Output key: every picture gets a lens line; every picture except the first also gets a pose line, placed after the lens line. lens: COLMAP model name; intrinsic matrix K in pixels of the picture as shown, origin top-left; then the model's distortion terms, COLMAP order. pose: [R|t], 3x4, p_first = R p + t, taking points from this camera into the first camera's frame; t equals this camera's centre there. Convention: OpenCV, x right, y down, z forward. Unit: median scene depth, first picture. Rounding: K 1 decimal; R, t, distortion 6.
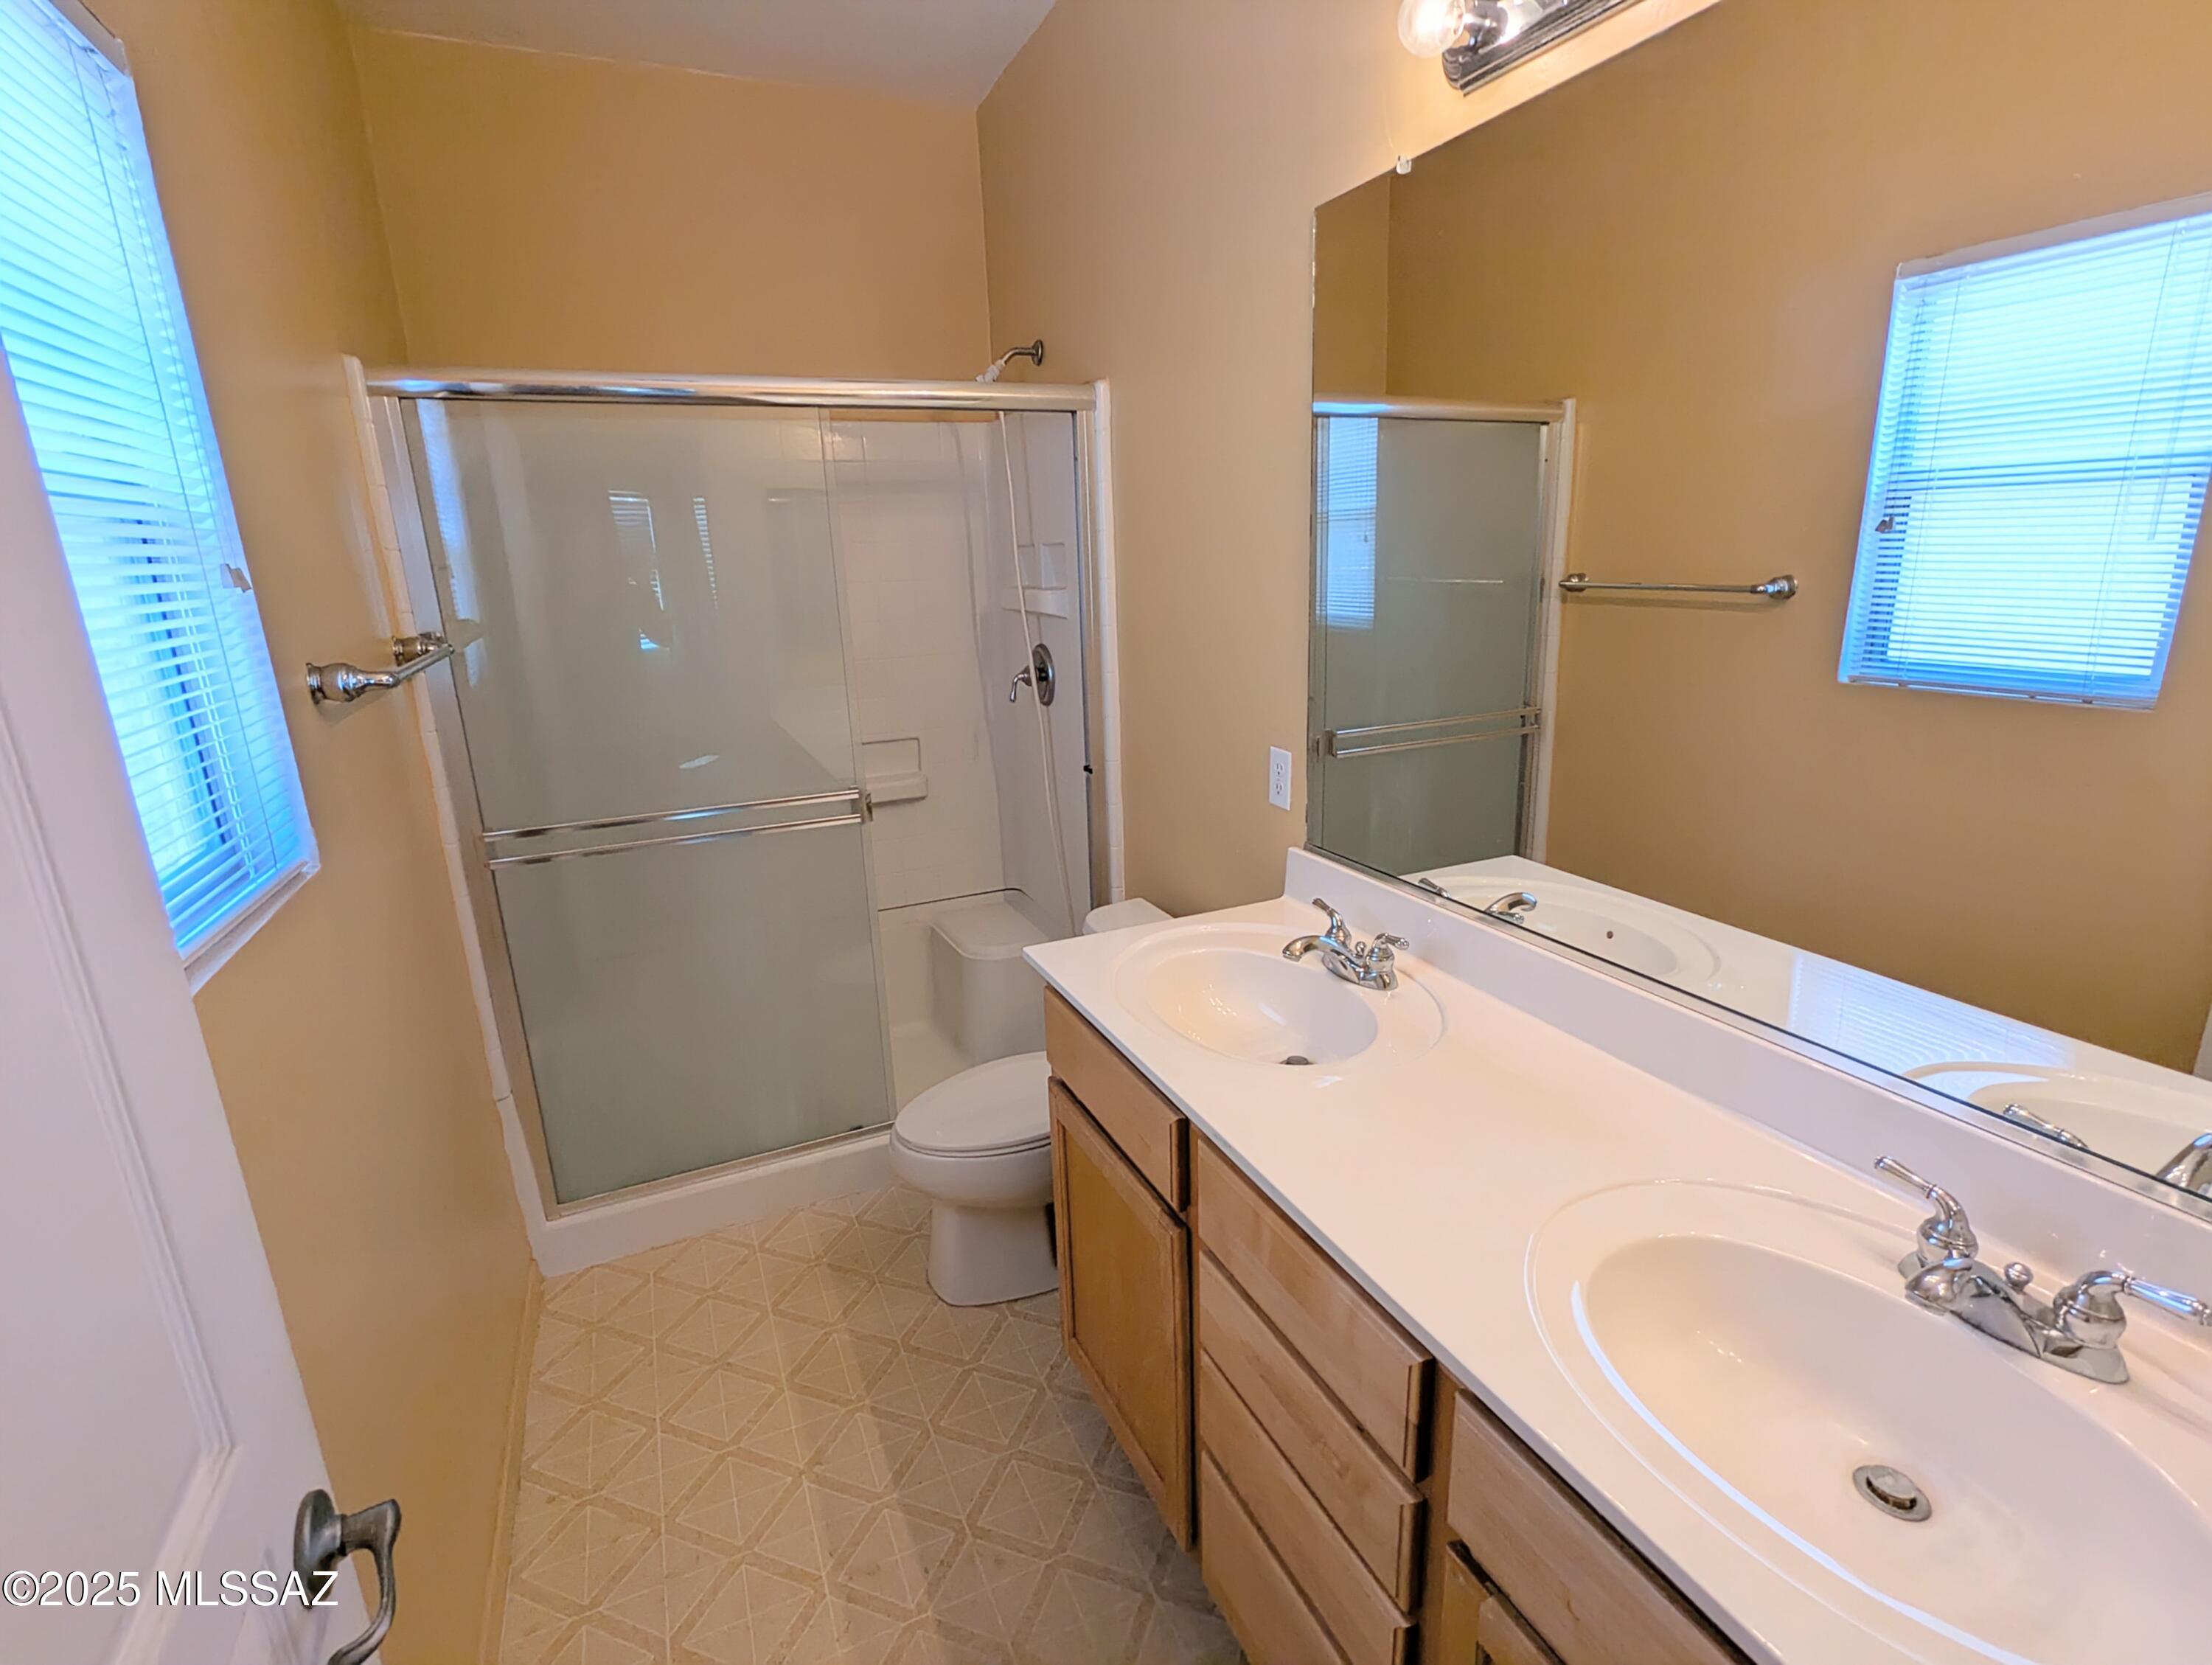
lens RADIAL K [[1048.4, 0, 1108.1], [0, 1048.4, 836.1], [0, 0, 1]] dist [-0.000810, 0.001741]
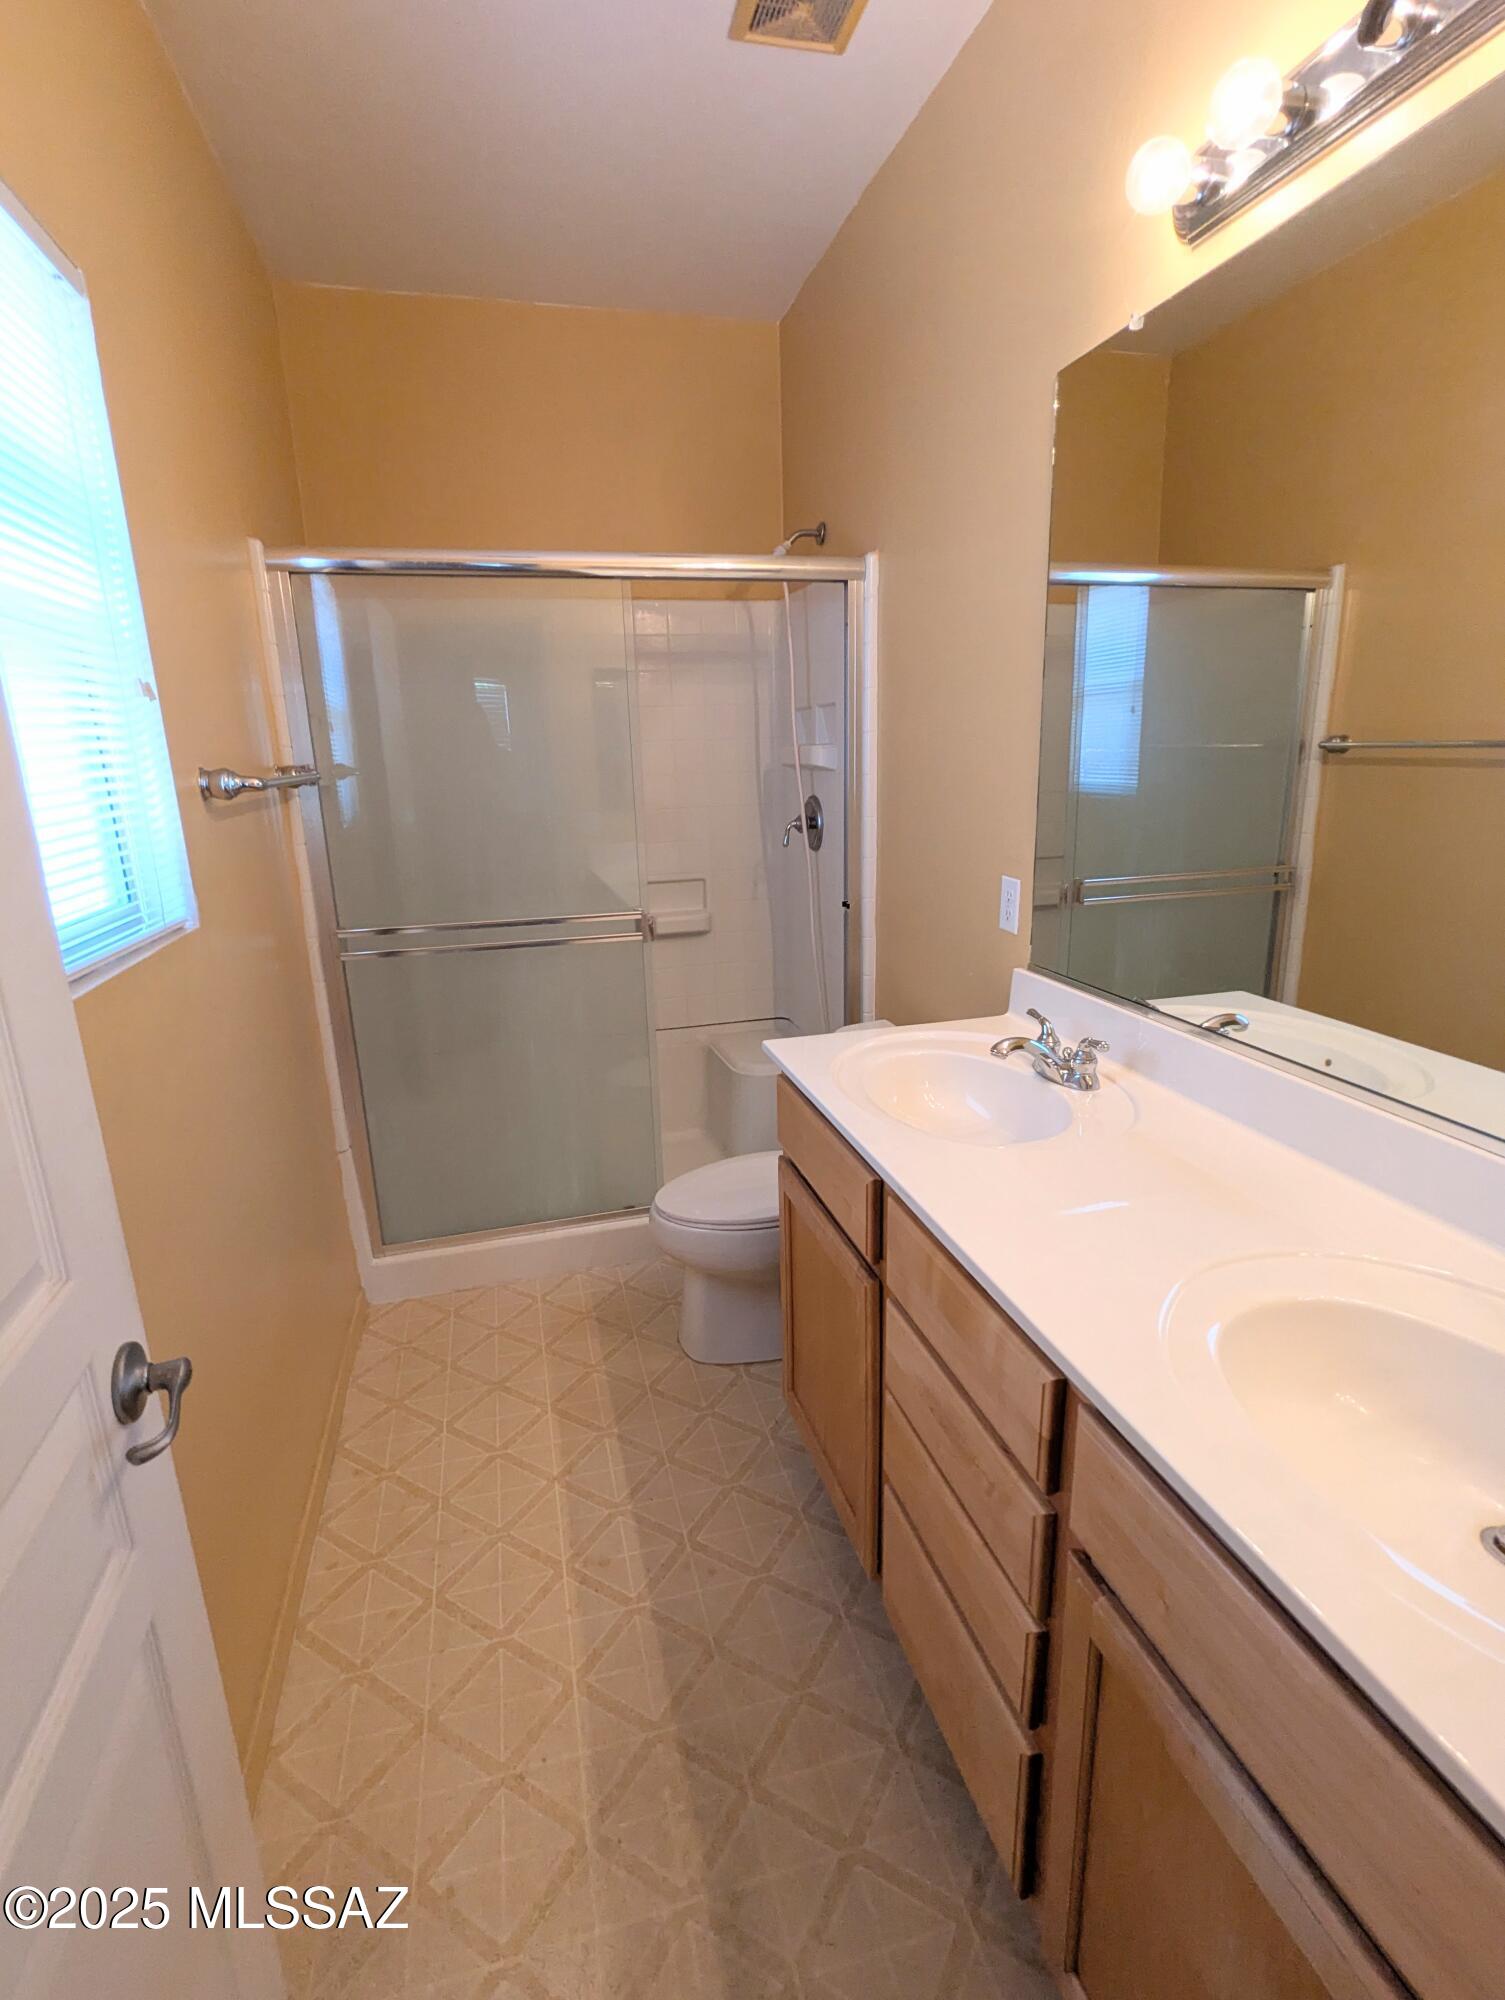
lens RADIAL K [[950.6, 0, 748.7], [0, 950.6, 1002.8], [0, 0, 1]] dist [-0.000672, -0.000108]
pose [[0.985608, 0.047548, -0.162222, 0.072108], [-0.048379, 0.998828, -0.001173, 0.070536], [0.161976, 0.009005, 0.986754, -0.018993]]
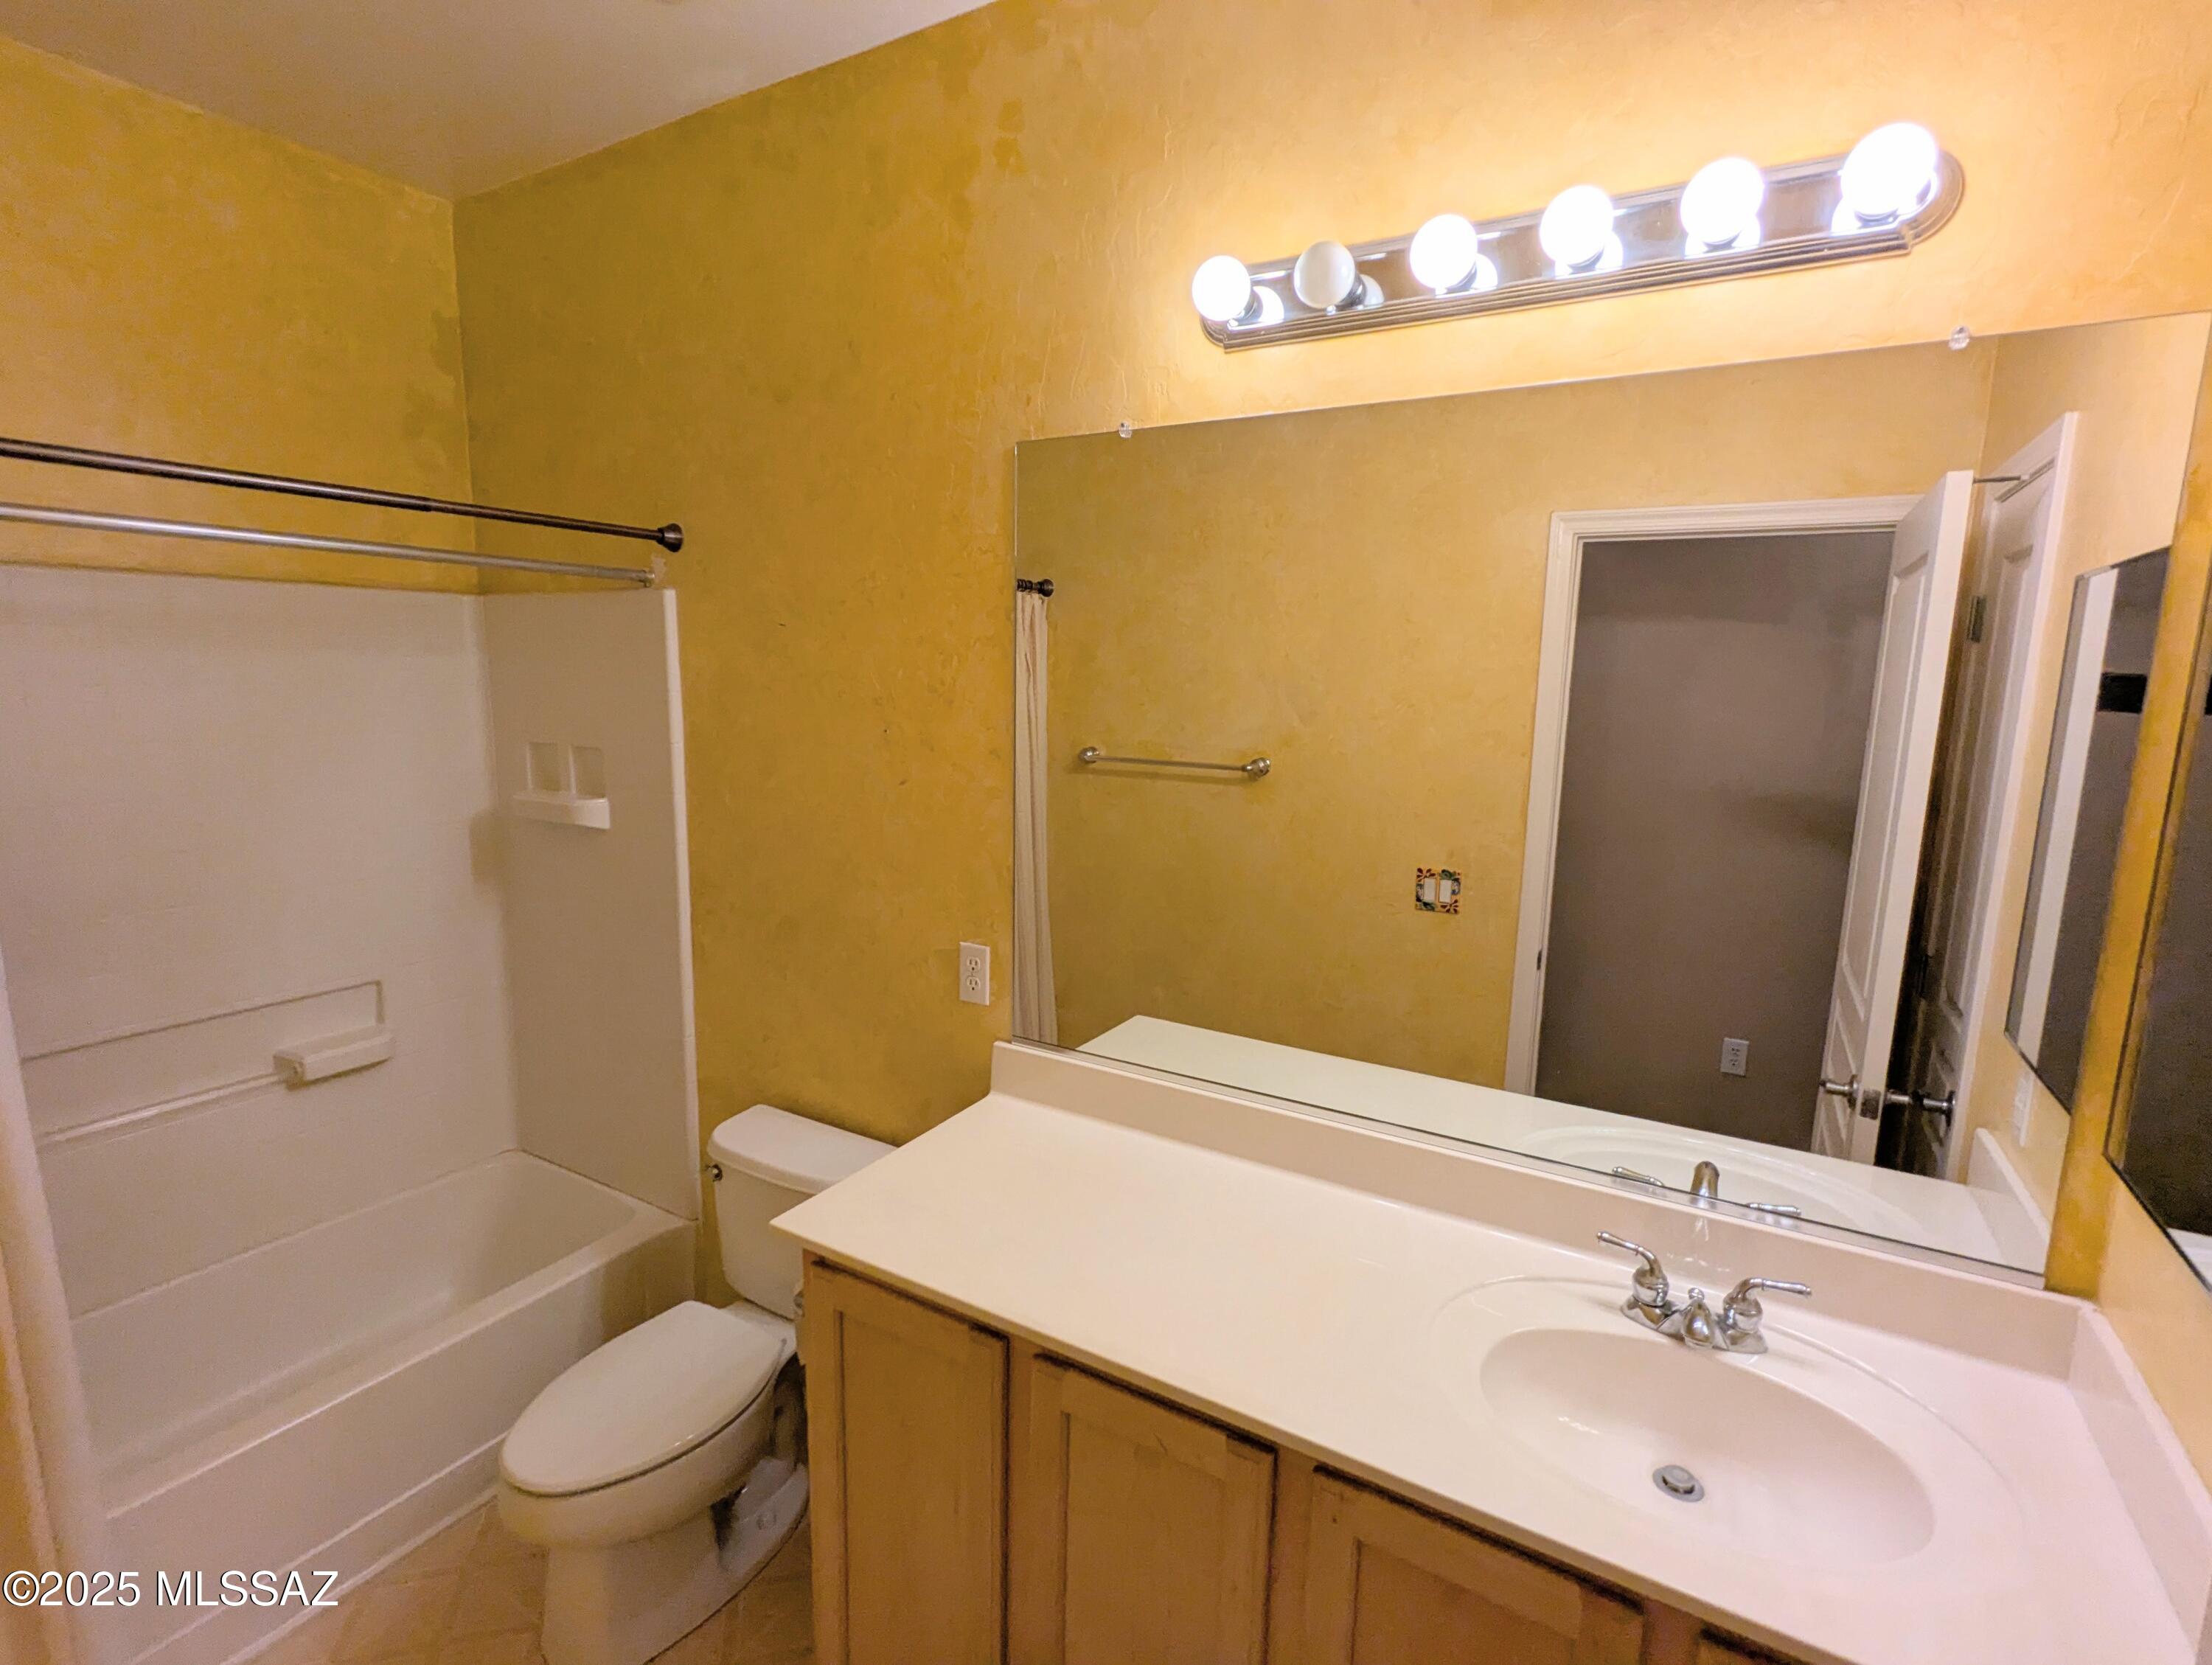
lens RADIAL K [[1045.6, 0, 1108.7], [0, 1045.6, 838.0], [0, 0, 1]] dist [-0.002552, 0.000659]
pose [[0.822123, -0.049994, 0.567110, -0.337919], [0.110162, 0.991280, -0.072313, -0.112849], [-0.558549, 0.121924, 0.820462, 0.093013]]
